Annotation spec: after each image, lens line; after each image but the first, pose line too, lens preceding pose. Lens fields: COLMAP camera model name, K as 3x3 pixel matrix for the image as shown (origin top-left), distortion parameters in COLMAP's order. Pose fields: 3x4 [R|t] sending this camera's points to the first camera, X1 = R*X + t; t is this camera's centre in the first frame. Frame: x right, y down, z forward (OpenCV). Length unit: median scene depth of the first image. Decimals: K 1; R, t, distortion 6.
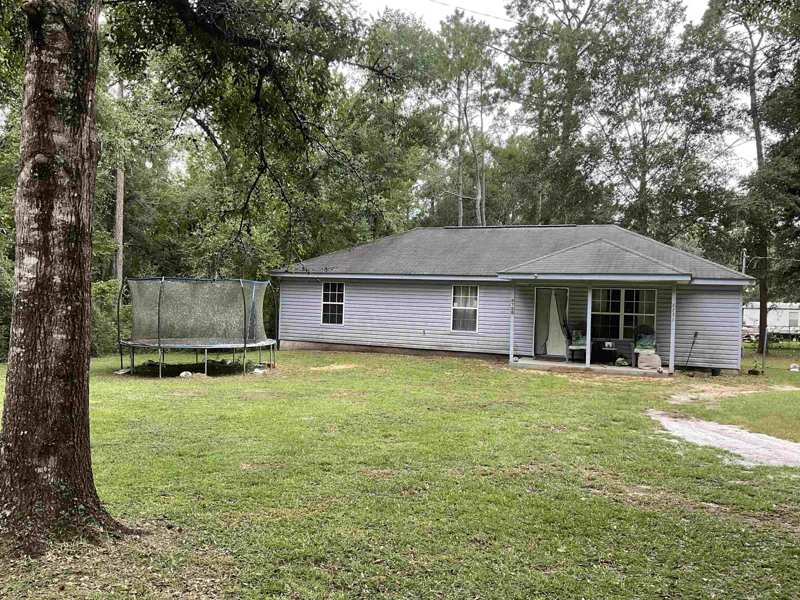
lens RADIAL K [[674.7, 0, 399.4], [0, 674.7, 301.6], [0, 0, 1]] dist [0.000755, -0.004441]
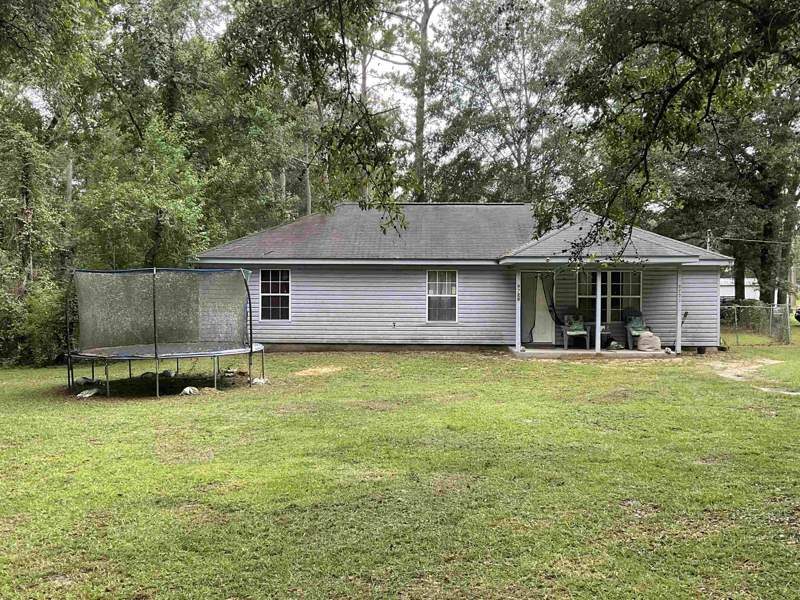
lens RADIAL K [[819.7, 0, 400.3], [0, 819.7, 298.4], [0, 0, 1]] dist [0.014662, 0.000000]
pose [[0.923604, -0.031822, 0.382024, -0.384360], [0.026111, 0.999456, 0.020125, -0.010324], [-0.382457, -0.008613, 0.923933, 0.018391]]
